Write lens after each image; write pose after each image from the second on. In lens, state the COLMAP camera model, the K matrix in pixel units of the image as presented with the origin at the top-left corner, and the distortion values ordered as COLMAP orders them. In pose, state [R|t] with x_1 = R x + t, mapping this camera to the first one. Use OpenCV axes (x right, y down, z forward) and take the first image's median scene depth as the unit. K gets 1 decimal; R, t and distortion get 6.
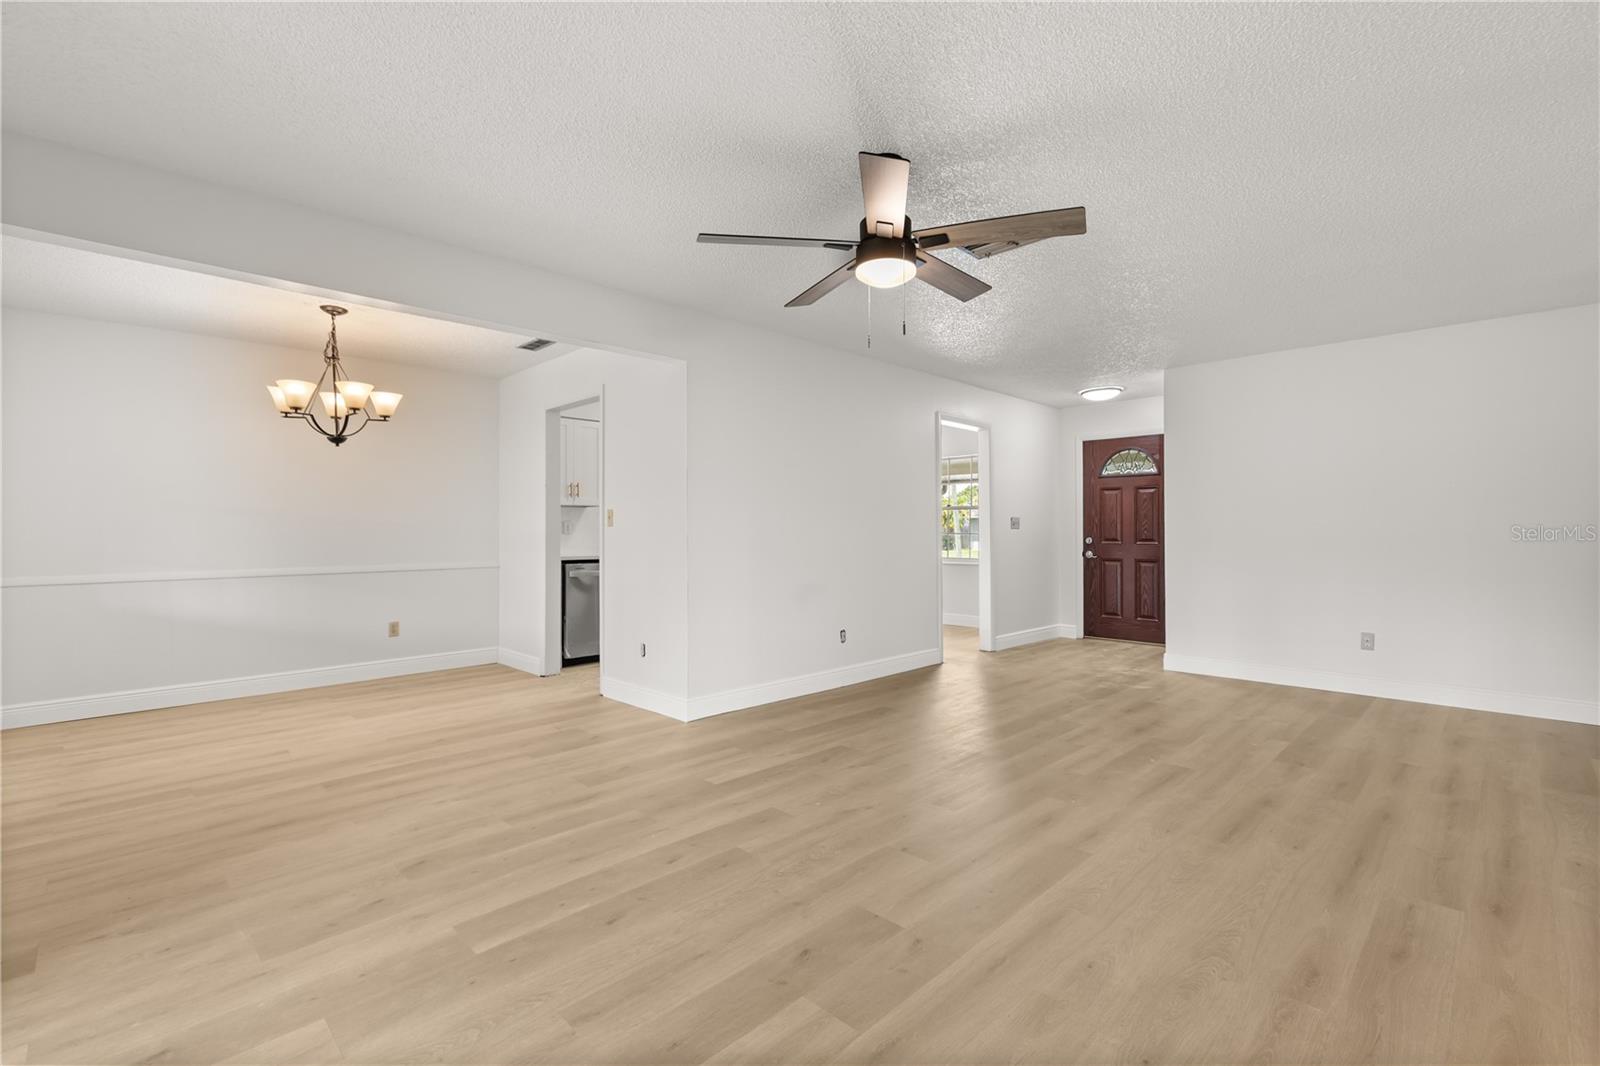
lens RADIAL K [[714.7, 0, 799.4], [0, 714.7, 531.8], [0, 0, 1]] dist [-0.004845, -0.000522]
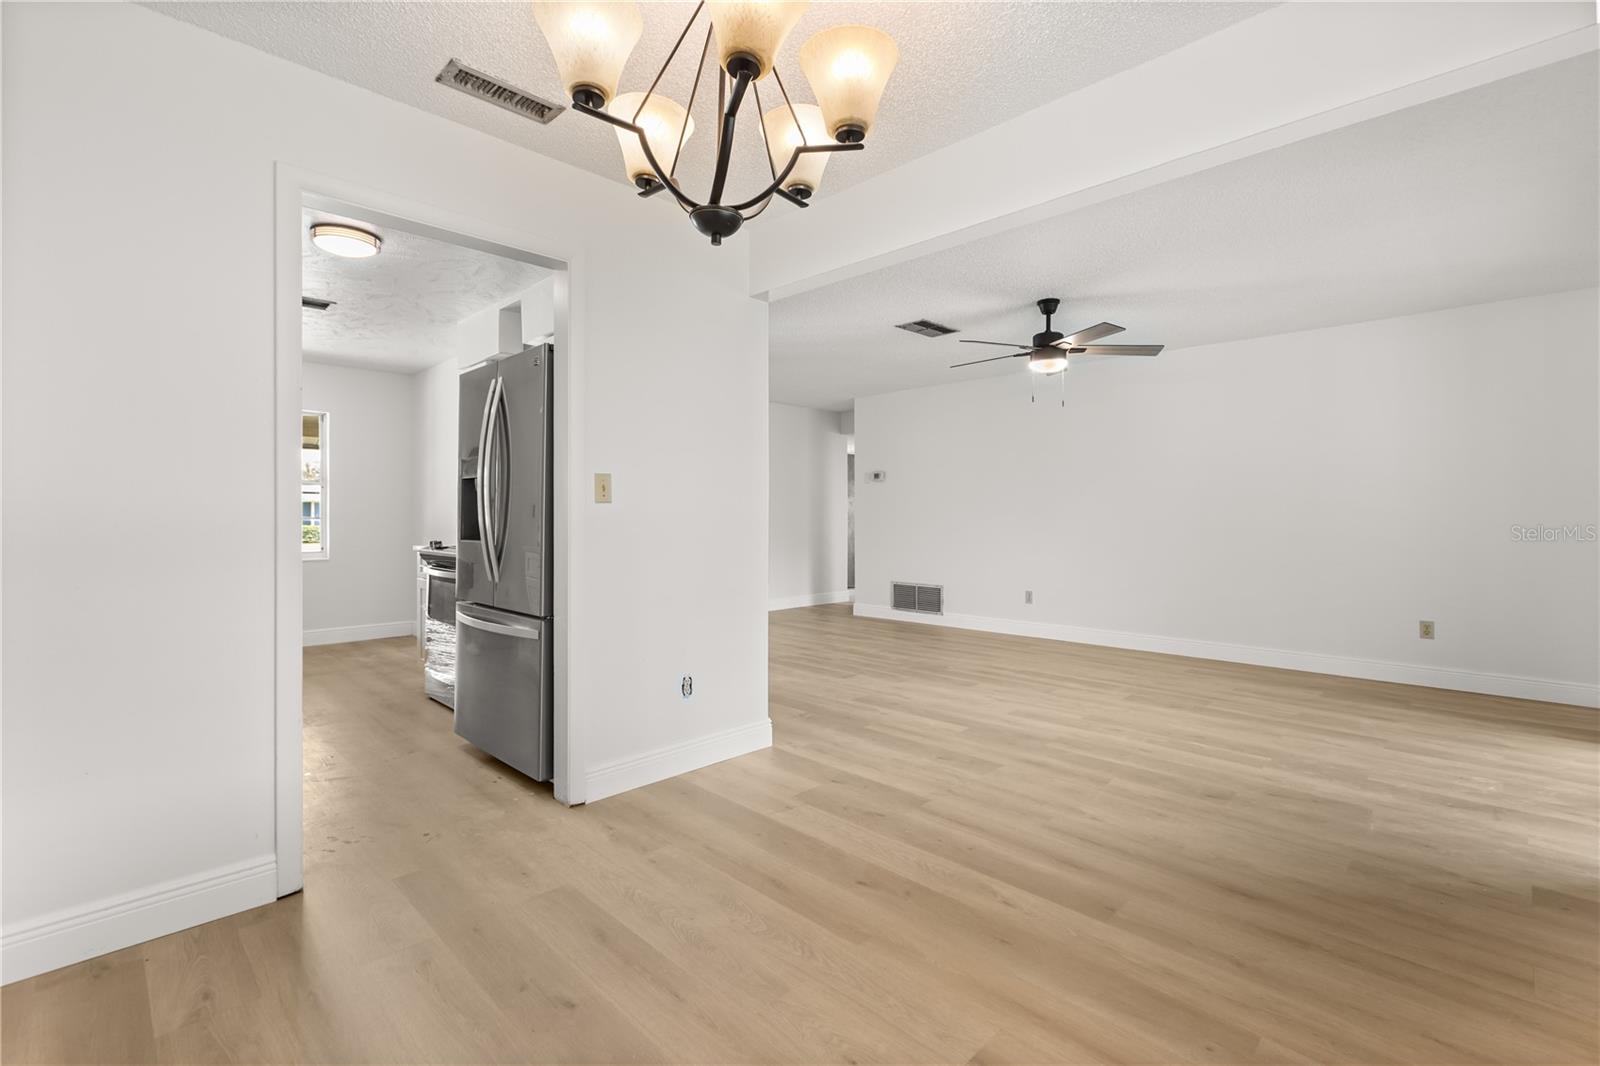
lens RADIAL K [[714.7, 0, 799.3], [0, 714.7, 525.1], [0, 0, 1]] dist [-0.004845, -0.000522]
pose [[0.002208, -0.011347, 0.999933, -1.408716], [-0.001632, 0.999934, 0.011350, 0.003479], [-0.999996, -0.001657, 0.002189, 1.385095]]
